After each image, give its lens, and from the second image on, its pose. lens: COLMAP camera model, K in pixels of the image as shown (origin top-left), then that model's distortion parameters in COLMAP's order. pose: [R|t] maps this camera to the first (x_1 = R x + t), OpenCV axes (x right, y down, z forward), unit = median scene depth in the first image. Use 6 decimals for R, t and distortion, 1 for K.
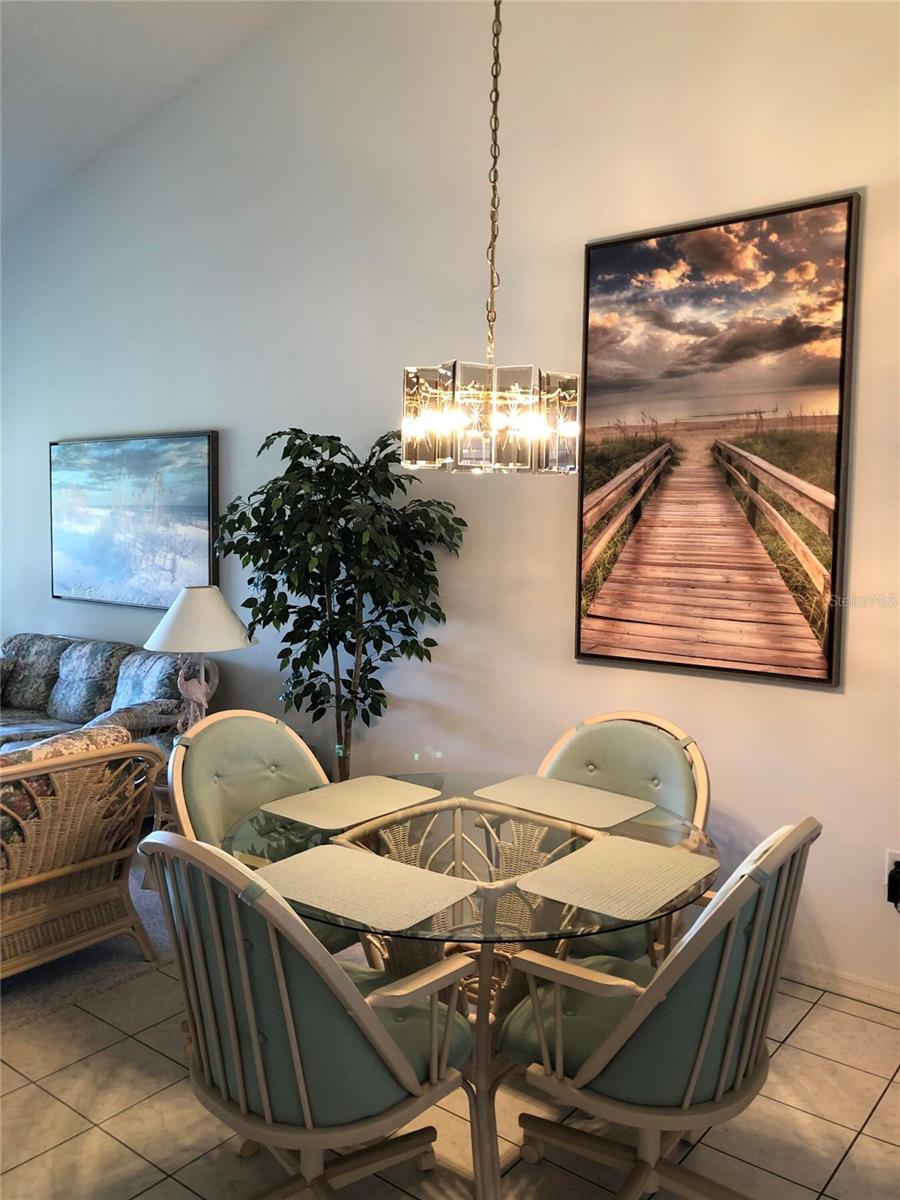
lens RADIAL K [[997.3, 0, 450.0], [0, 997.3, 600.0], [0, 0, 1]] dist [0.010092, 0.016970]
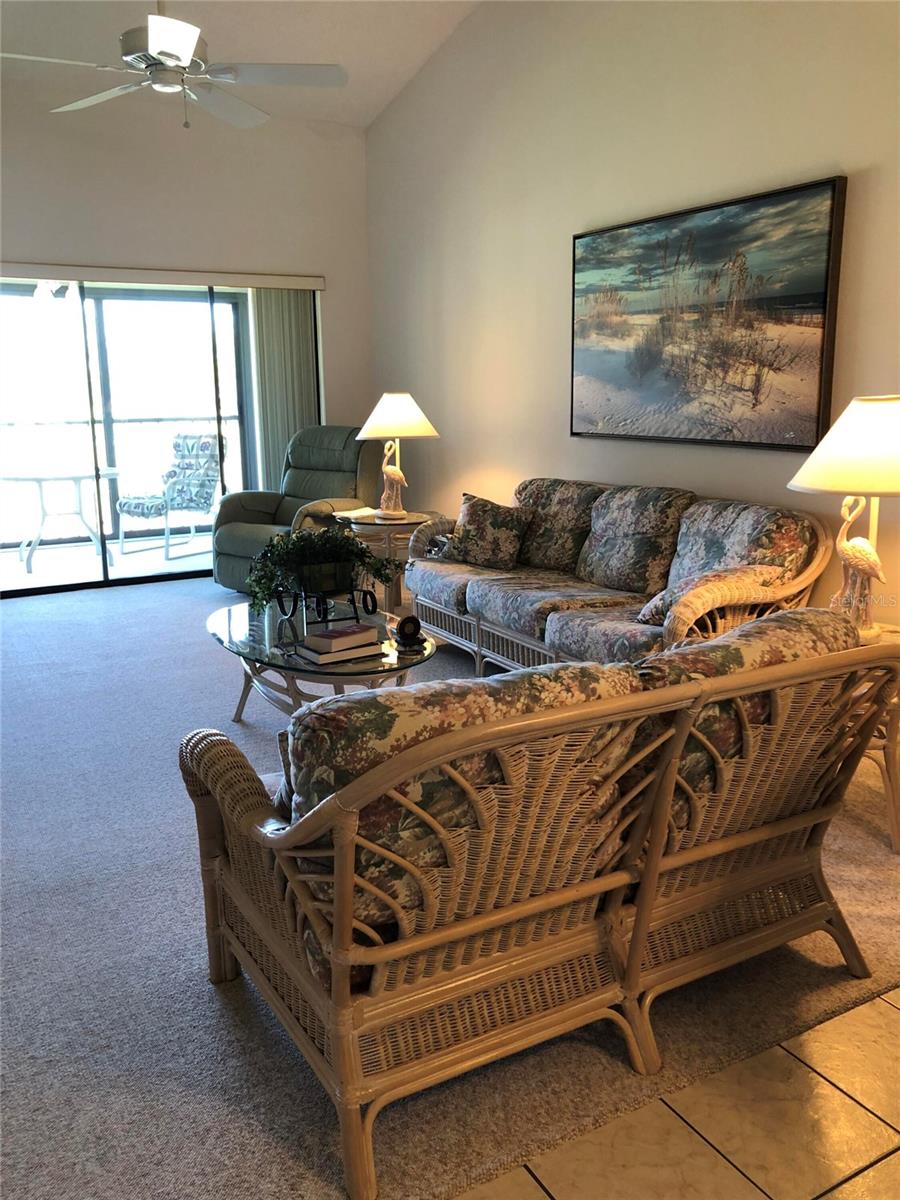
lens RADIAL K [[997.3, 0, 450.0], [0, 997.3, 600.0], [0, 0, 1]] dist [0.010092, 0.016970]
pose [[0.927194, 0.053183, -0.370787, -0.200596], [-0.002042, 0.990572, 0.136975, 0.022502], [0.374576, -0.126245, 0.918561, 0.216869]]
